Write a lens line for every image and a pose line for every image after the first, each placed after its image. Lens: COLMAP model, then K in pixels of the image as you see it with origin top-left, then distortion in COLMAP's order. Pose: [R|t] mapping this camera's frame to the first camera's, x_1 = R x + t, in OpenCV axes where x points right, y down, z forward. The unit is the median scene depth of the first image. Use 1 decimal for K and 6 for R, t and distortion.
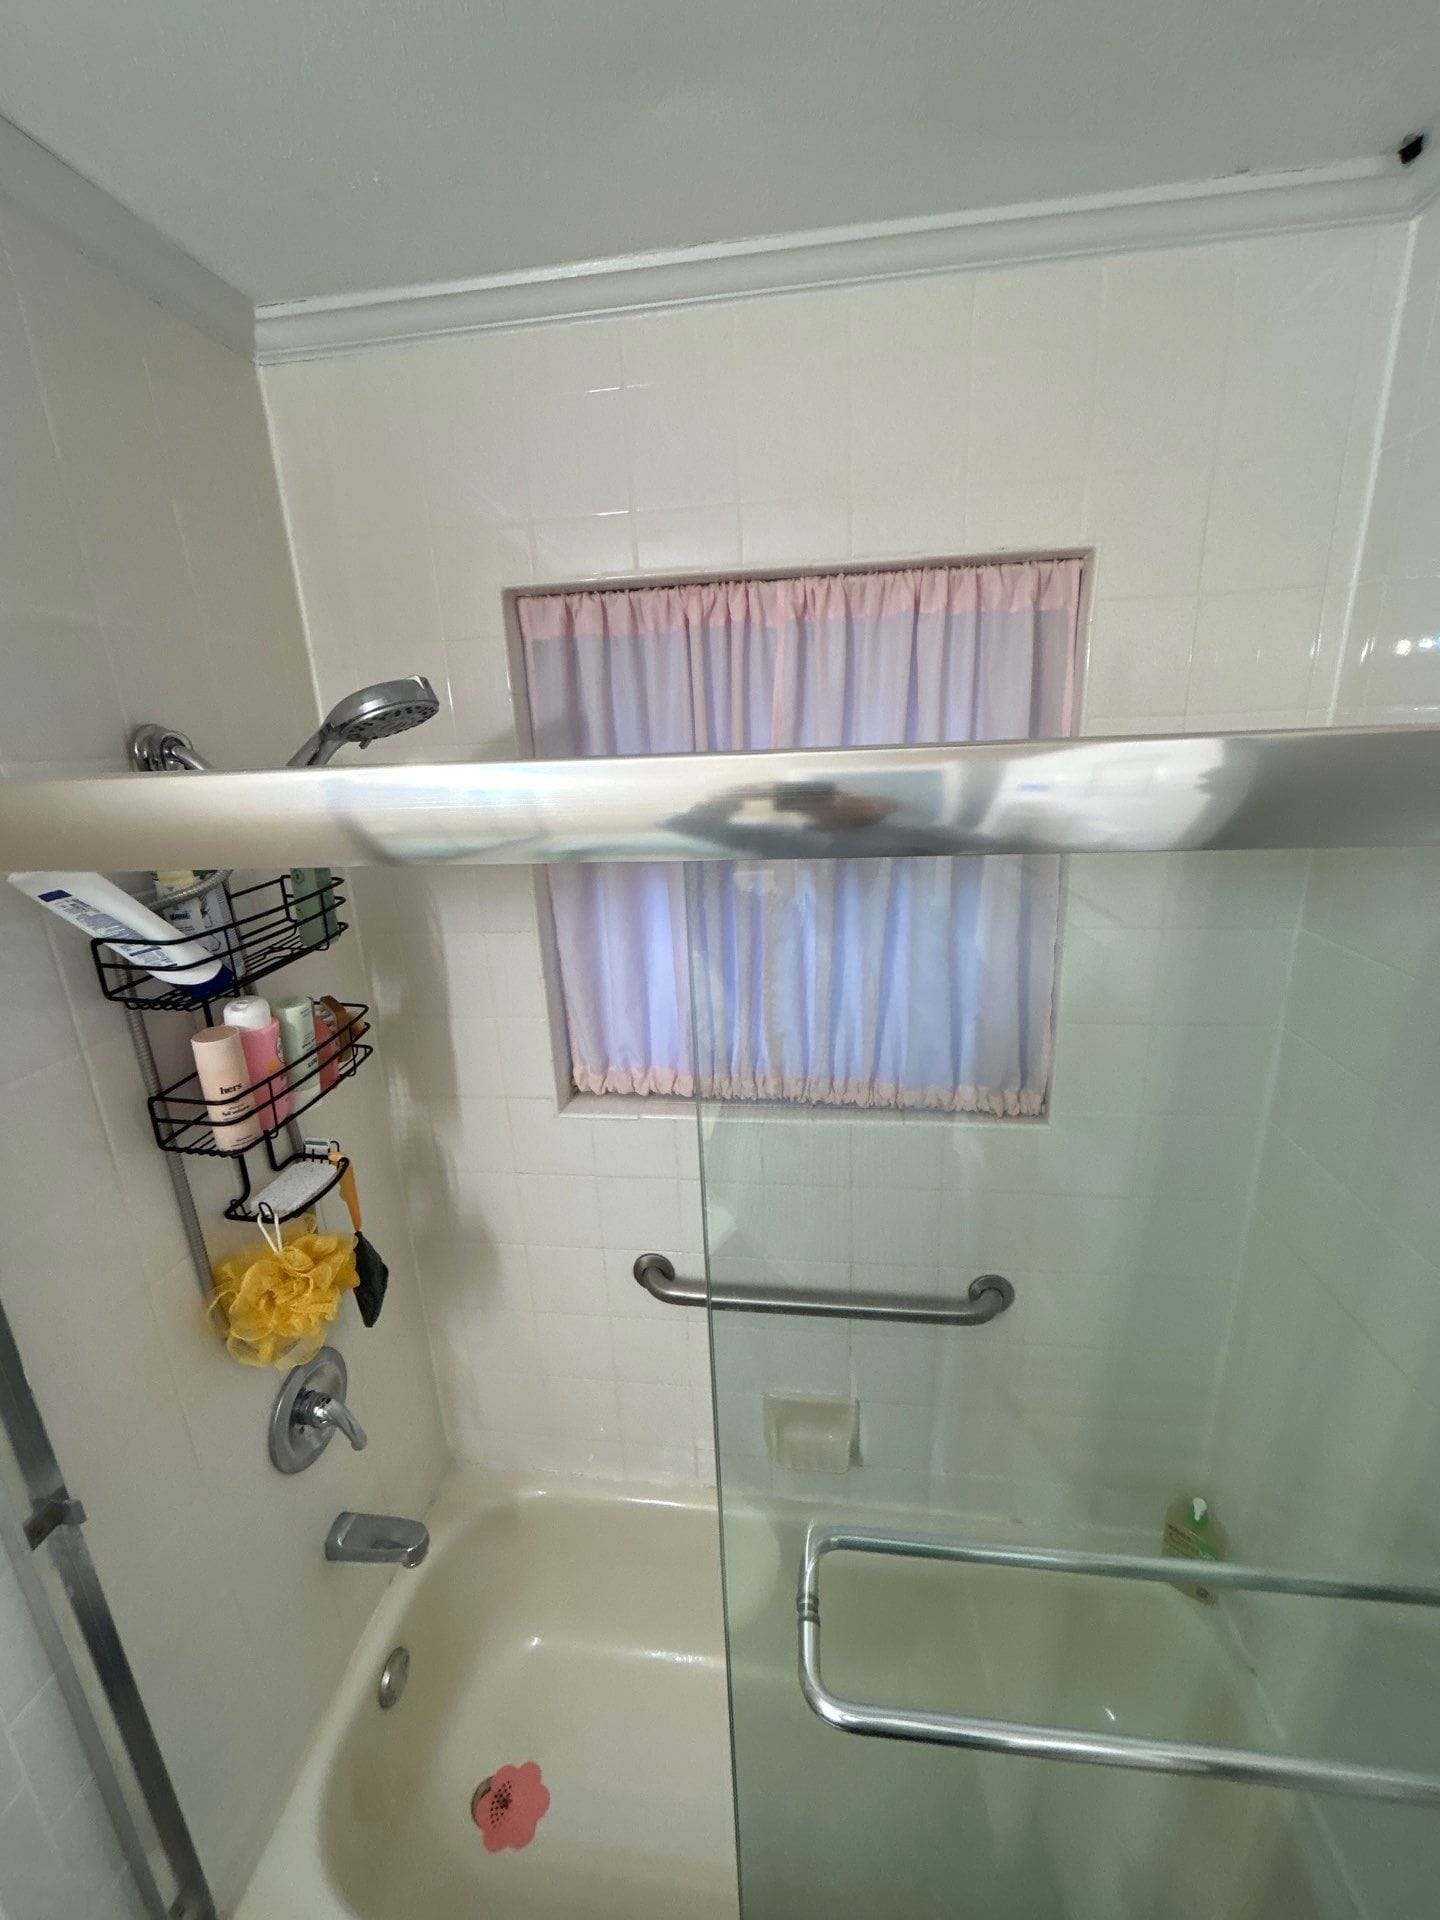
lens RADIAL K [[774.3, 0, 711.5], [0, 774.3, 957.7], [0, 0, 1]] dist [0.000891, 0.000073]
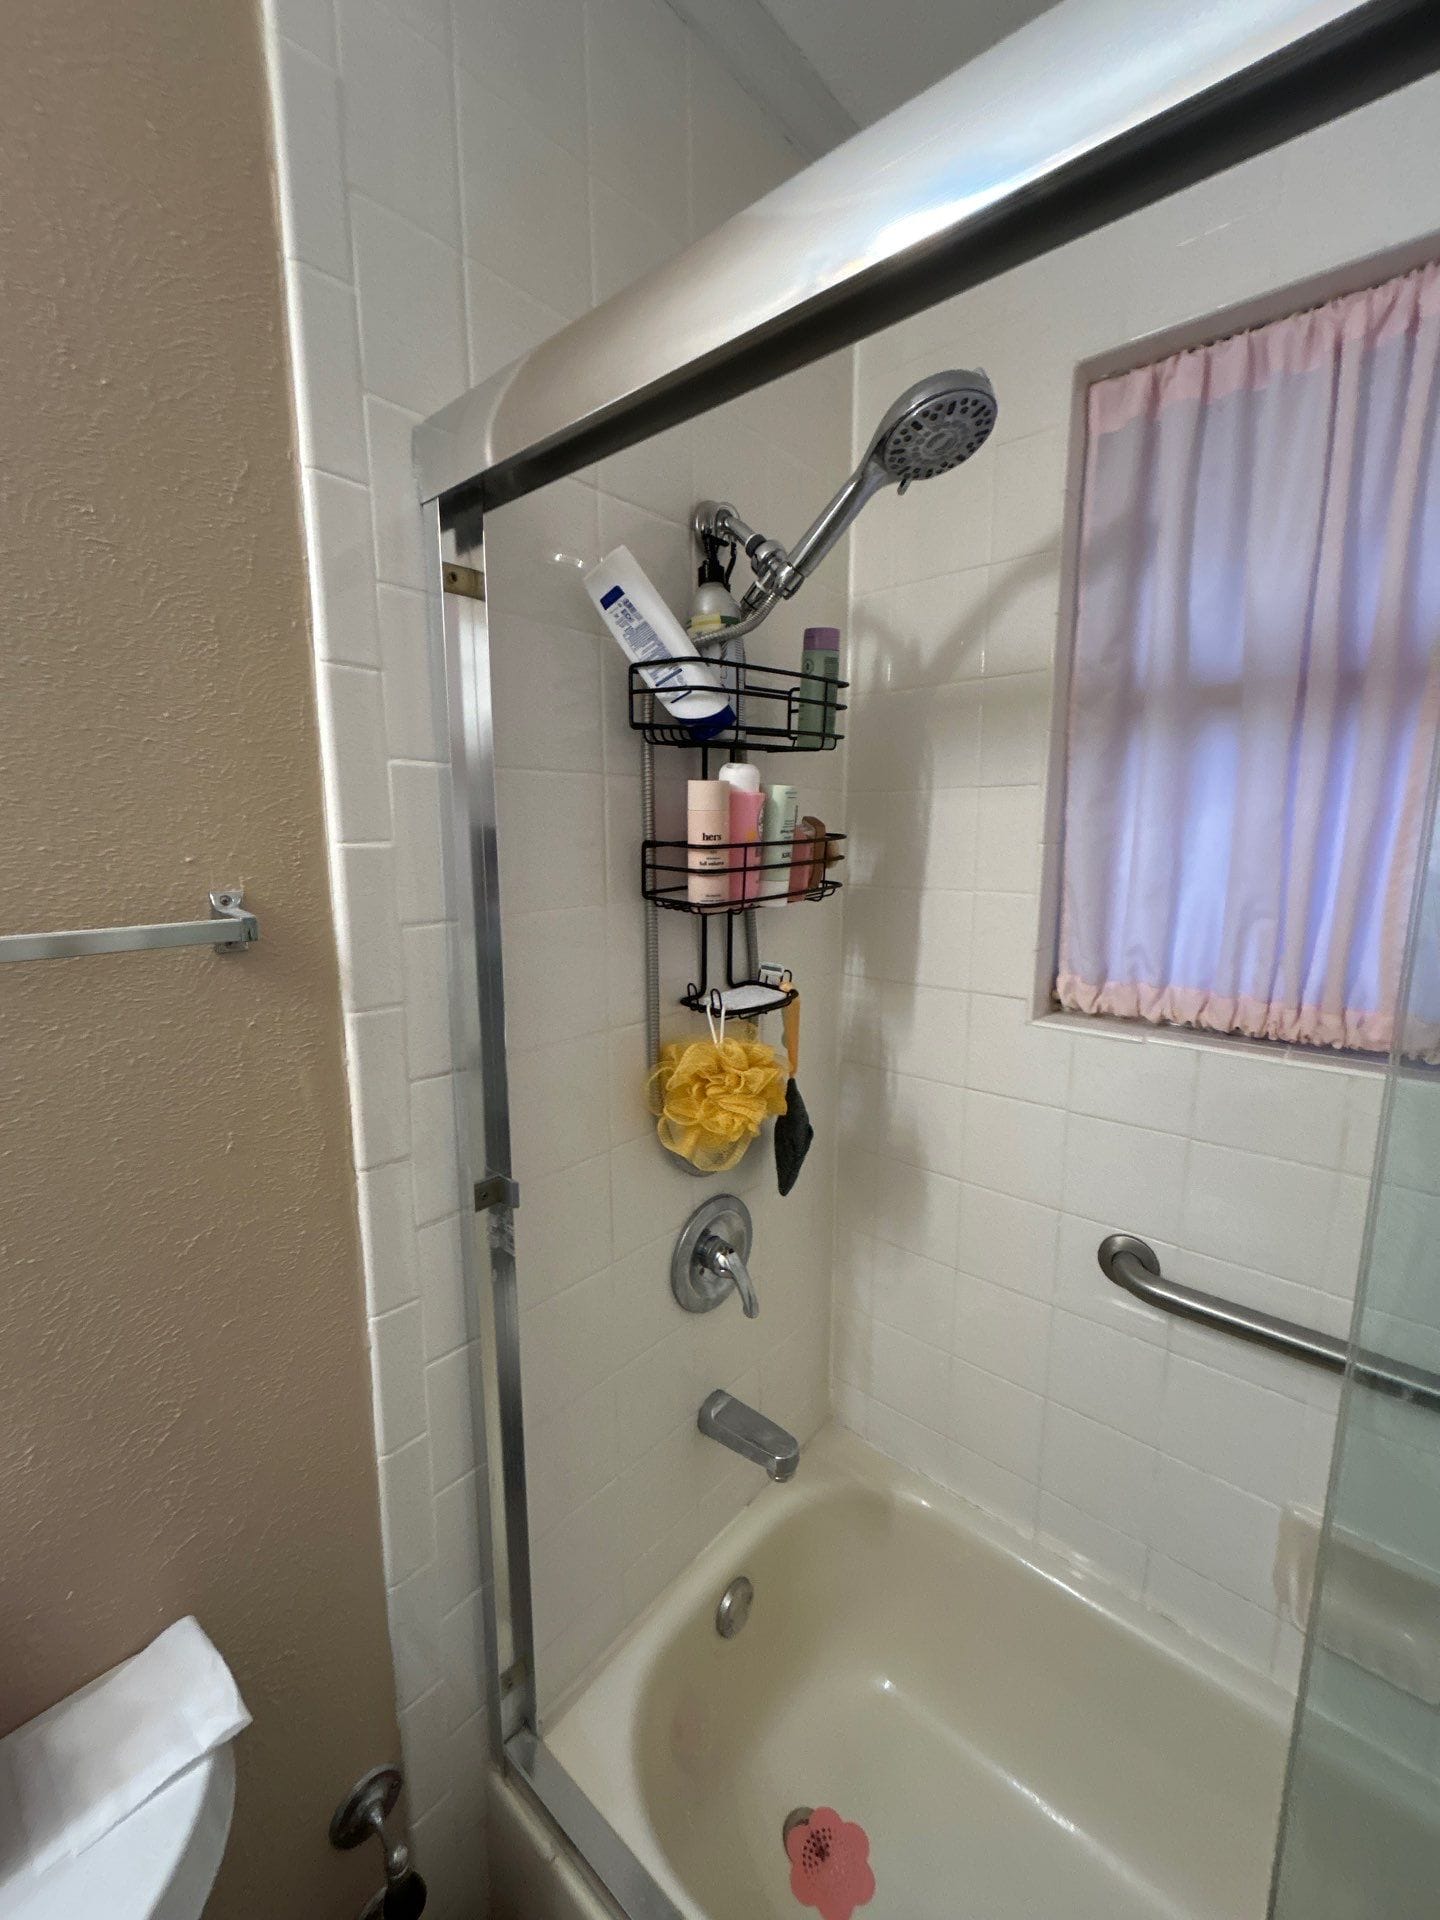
lens RADIAL K [[772.2, 0, 720.0], [0, 772.2, 960.0], [0, 0, 1]] dist [-0.000690, 0.000124]
pose [[0.839420, 0.130532, -0.527576, -0.062705], [-0.184910, 0.981411, -0.051389, 0.287115], [0.511061, 0.140691, 0.847952, 0.159920]]
